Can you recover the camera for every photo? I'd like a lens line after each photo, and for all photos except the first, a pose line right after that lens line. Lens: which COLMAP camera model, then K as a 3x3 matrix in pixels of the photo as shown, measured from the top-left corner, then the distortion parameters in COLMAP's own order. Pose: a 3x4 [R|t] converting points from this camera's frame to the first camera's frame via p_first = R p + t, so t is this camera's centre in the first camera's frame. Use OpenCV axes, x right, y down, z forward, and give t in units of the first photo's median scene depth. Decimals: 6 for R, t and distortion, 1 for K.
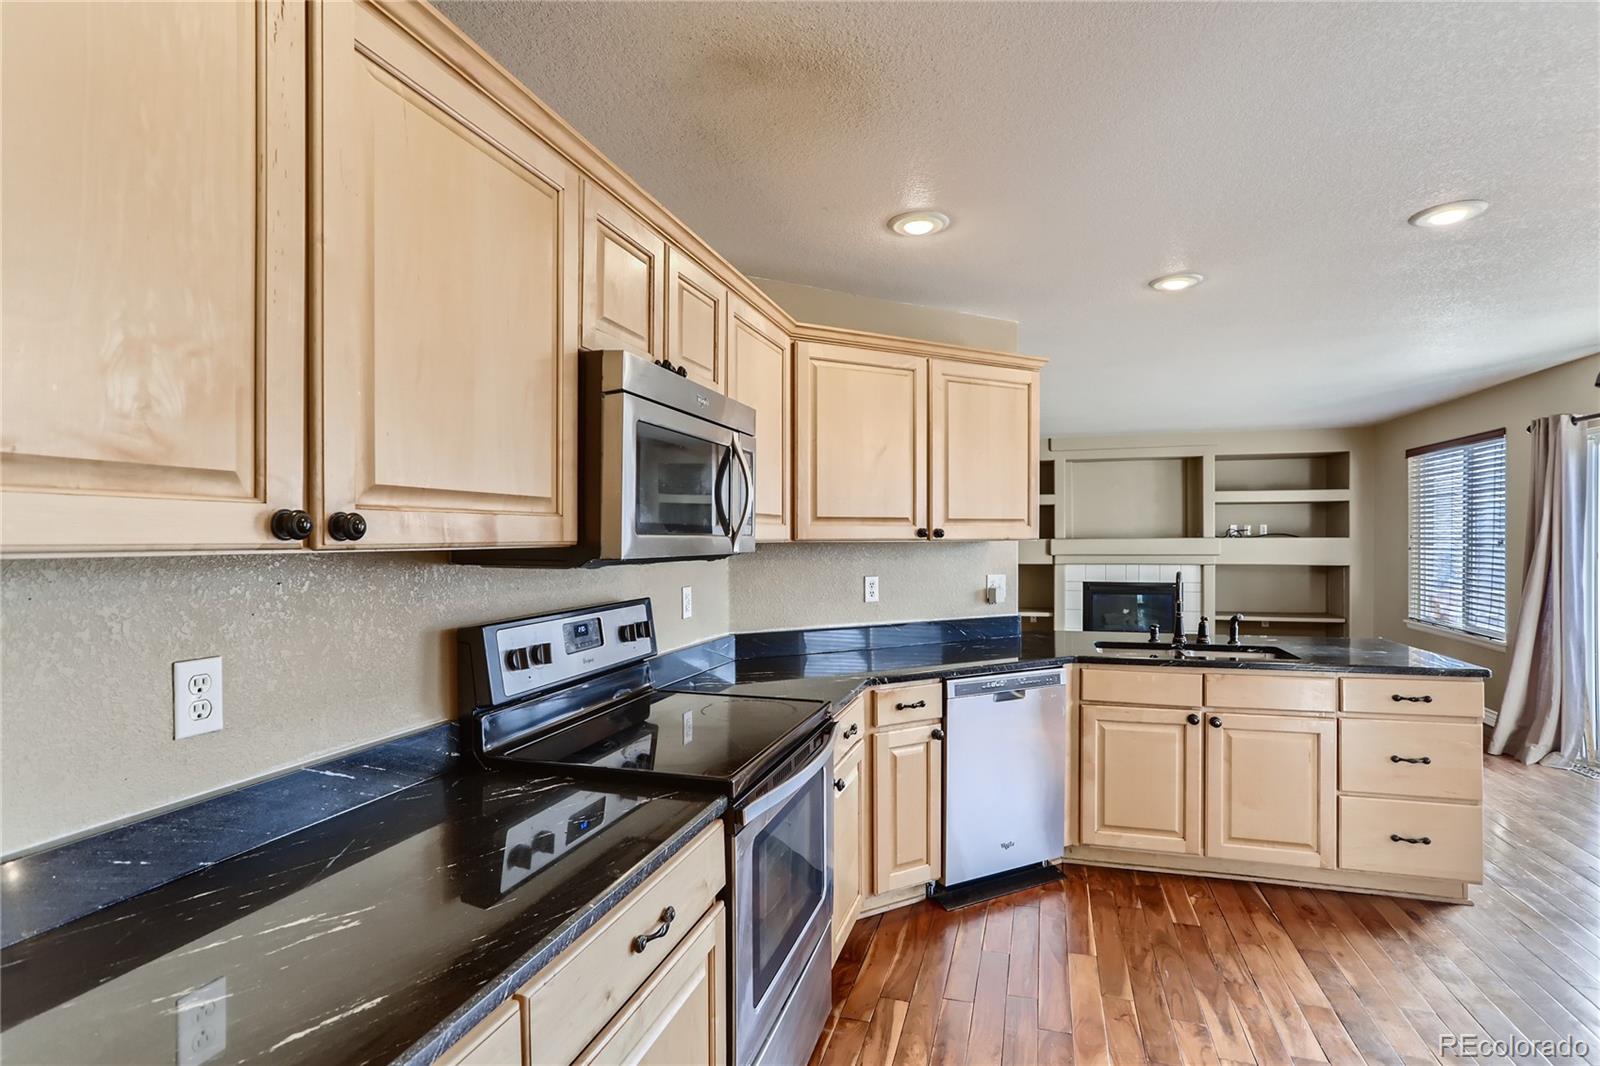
lens RADIAL K [[774.5, 0, 798.0], [0, 774.5, 544.0], [0, 0, 1]] dist [-0.030070, 0.015715]
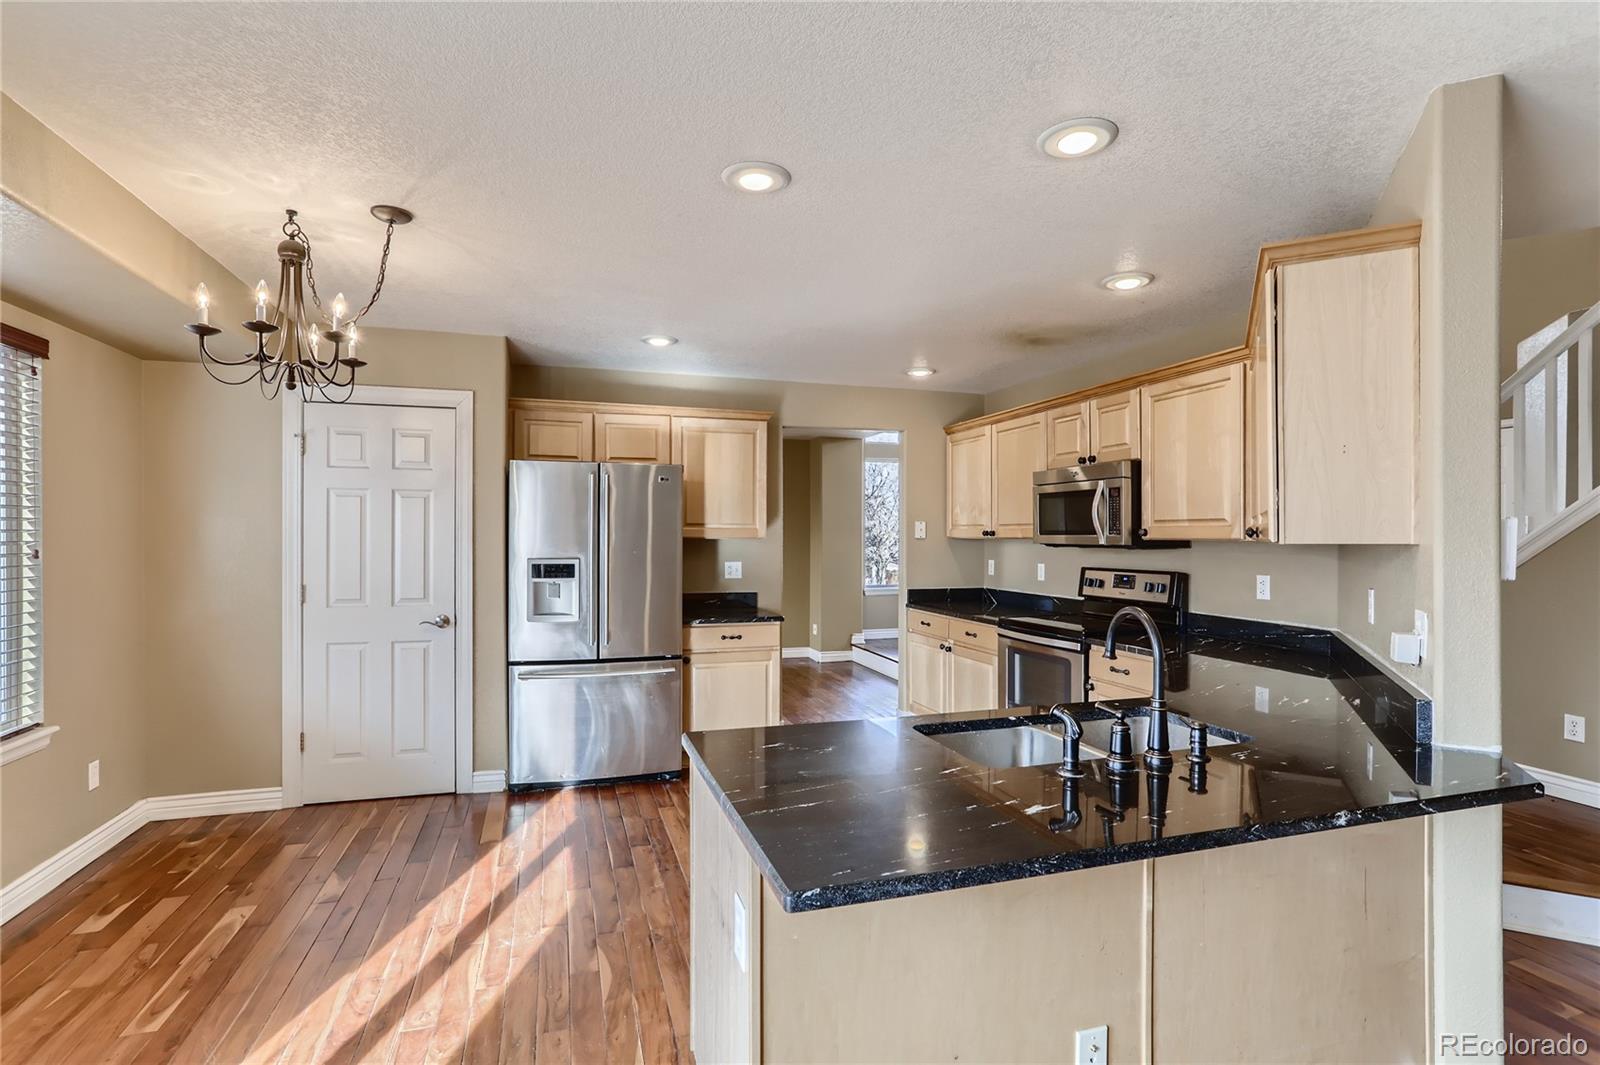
lens RADIAL K [[774.5, 0, 792.8], [0, 774.5, 541.4], [0, 0, 1]] dist [-0.030070, 0.015715]
pose [[-0.823569, 0.006631, -0.567177, 0.964728], [-0.003355, 0.999857, 0.016561, -0.014148], [0.567206, 0.015542, -0.823429, 1.282058]]
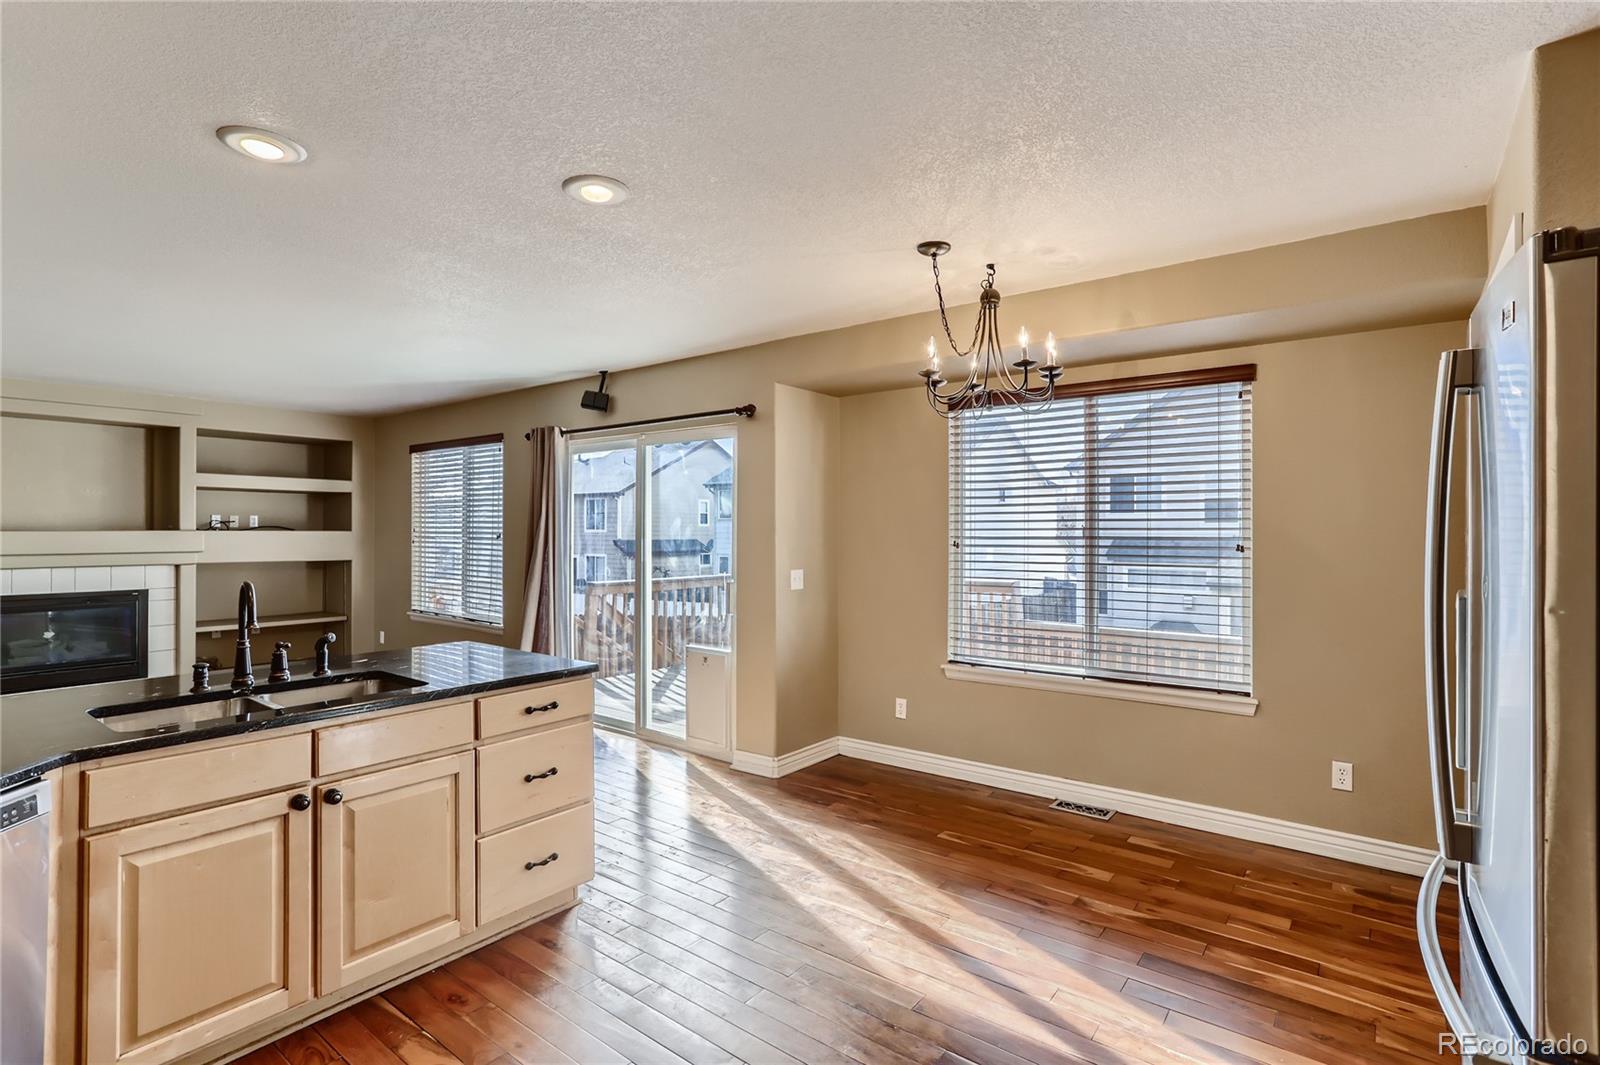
lens RADIAL K [[774.5, 0, 800.4], [0, 774.5, 529.1], [0, 0, 1]] dist [-0.030070, 0.015715]
pose [[0.345770, 0.007064, 0.938293, 0.033512], [0.002859, 0.999959, -0.008581, -0.002257], [-0.938315, 0.005650, 0.345735, 0.313642]]
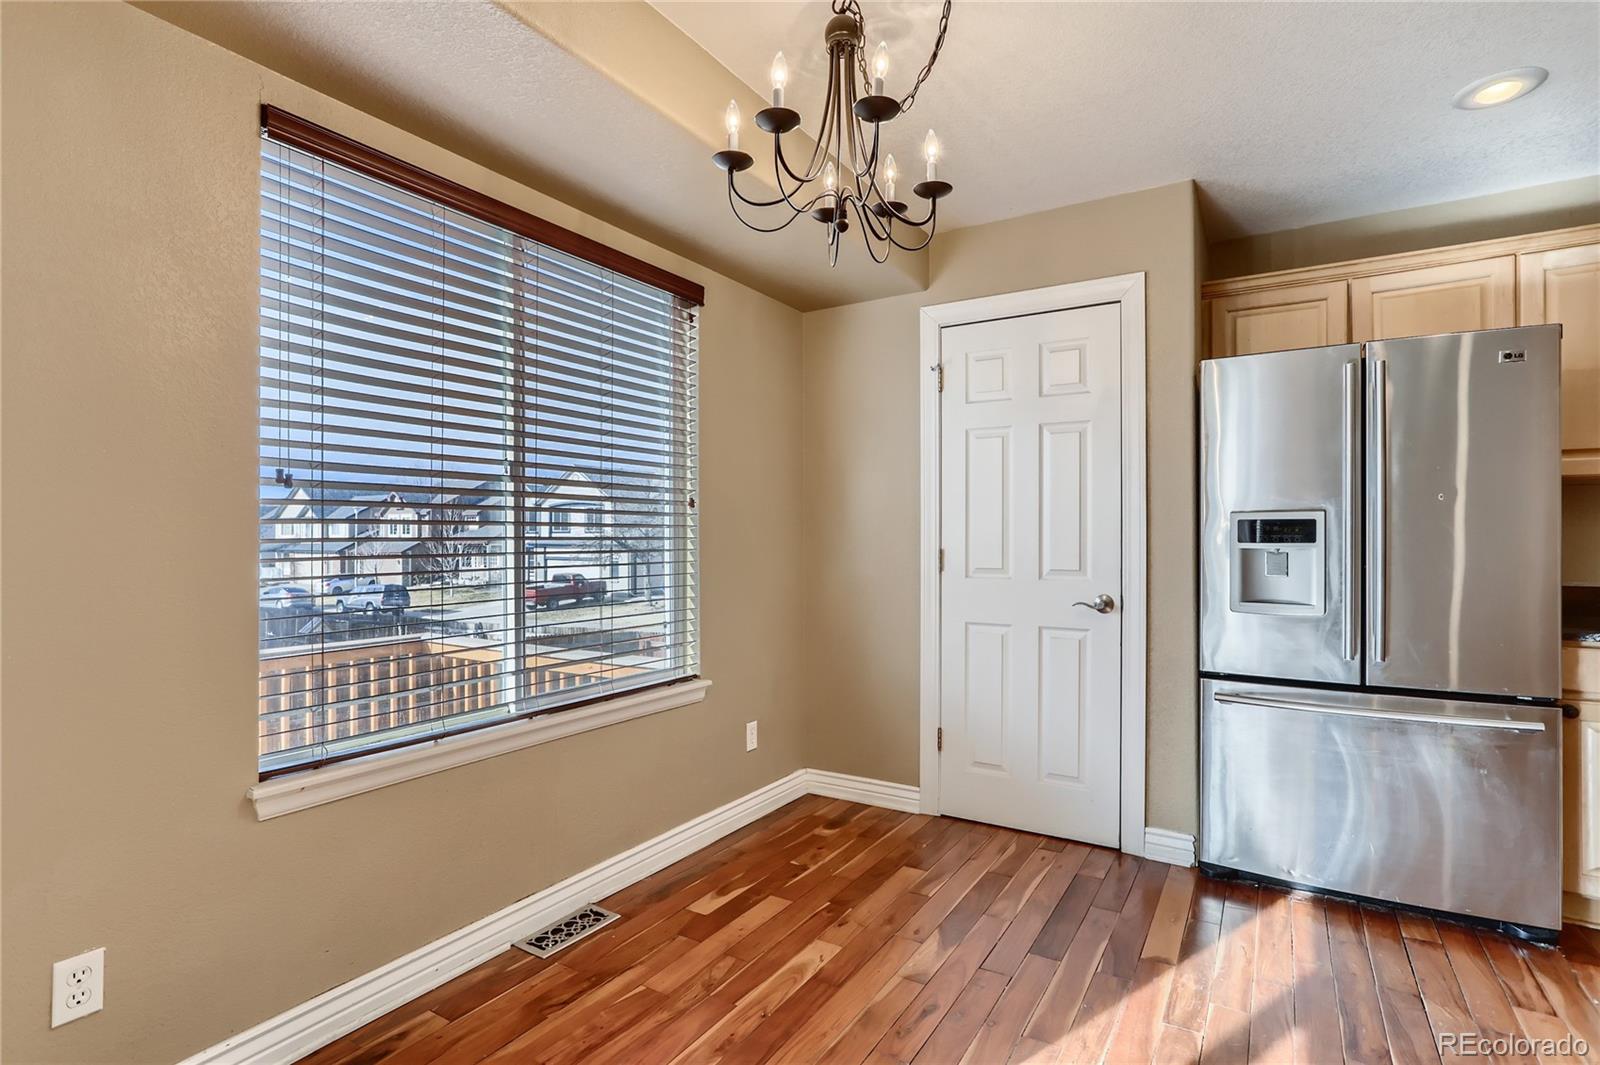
lens RADIAL K [[774.5, 0, 815.7], [0, 774.5, 537.4], [0, 0, 1]] dist [-0.030070, 0.015715]
pose [[-0.969943, 0.006386, 0.243249, 0.840244], [0.006908, 0.999975, 0.001291, 0.053410], [-0.243235, 0.002933, -0.969963, 0.904572]]
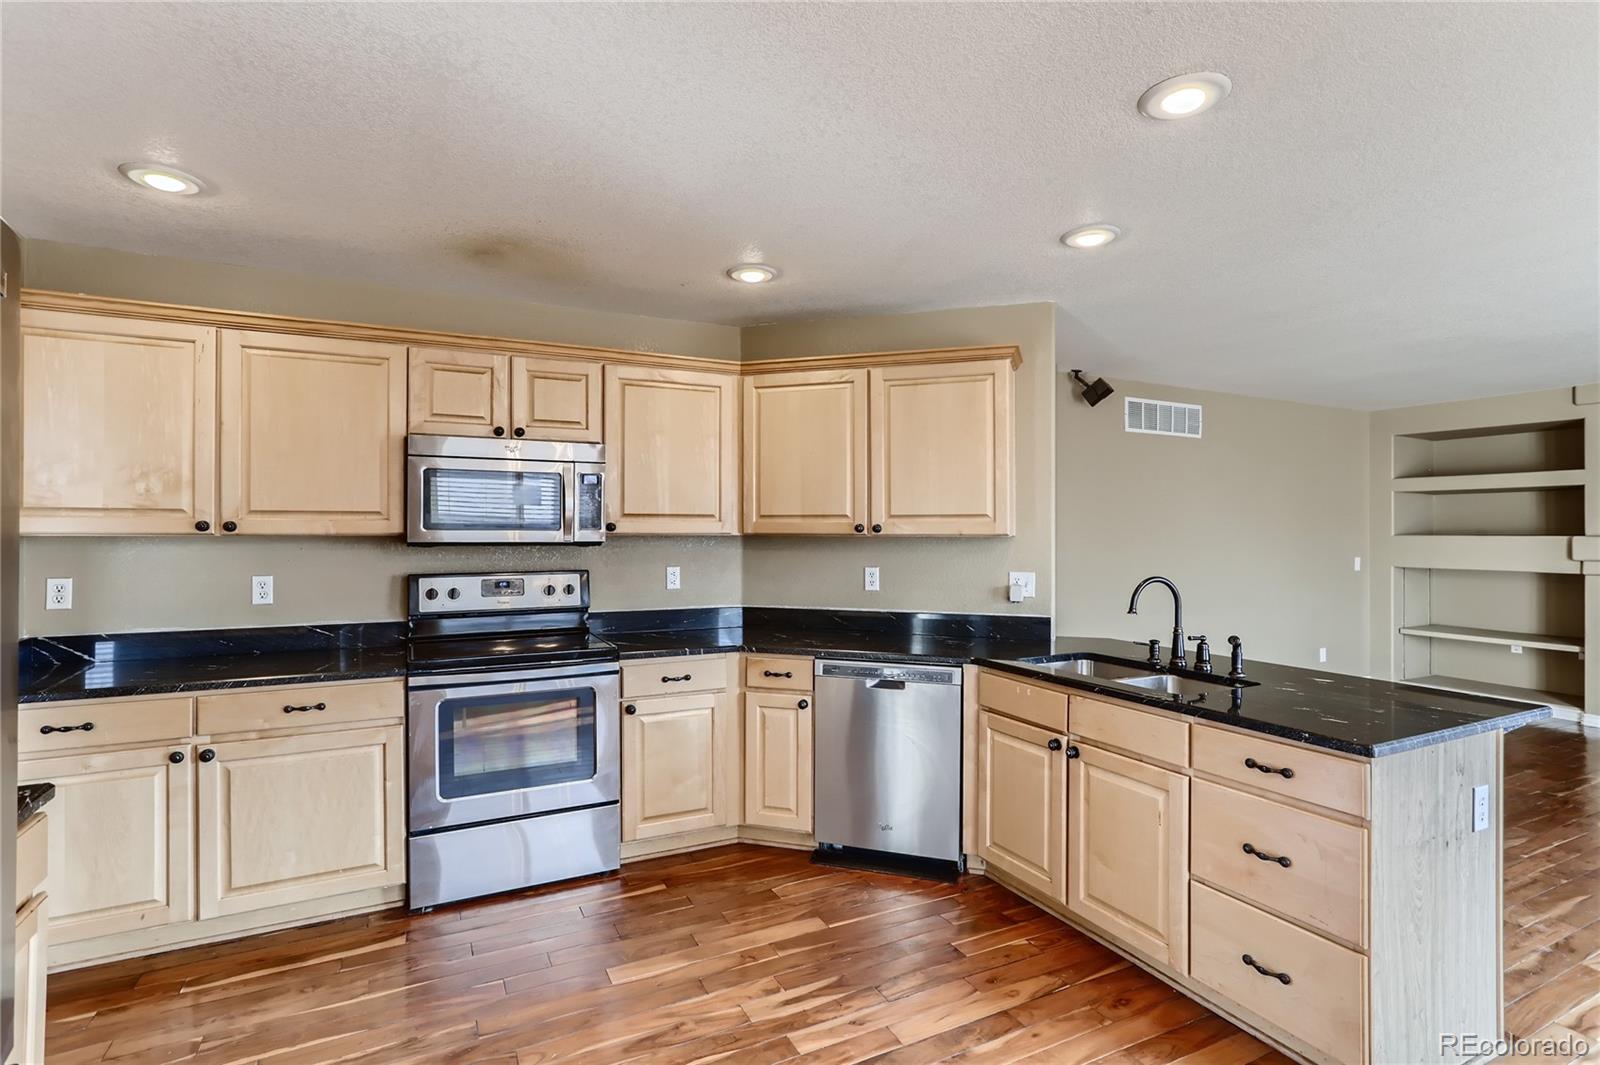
lens RADIAL K [[774.5, 0, 809.9], [0, 774.5, 529.3], [0, 0, 1]] dist [-0.030070, 0.015715]
pose [[0.698444, 0.005385, -0.715644, 0.817184], [-0.010742, 0.999938, -0.002959, -0.007479], [0.715584, 0.009754, 0.698459, 0.168140]]
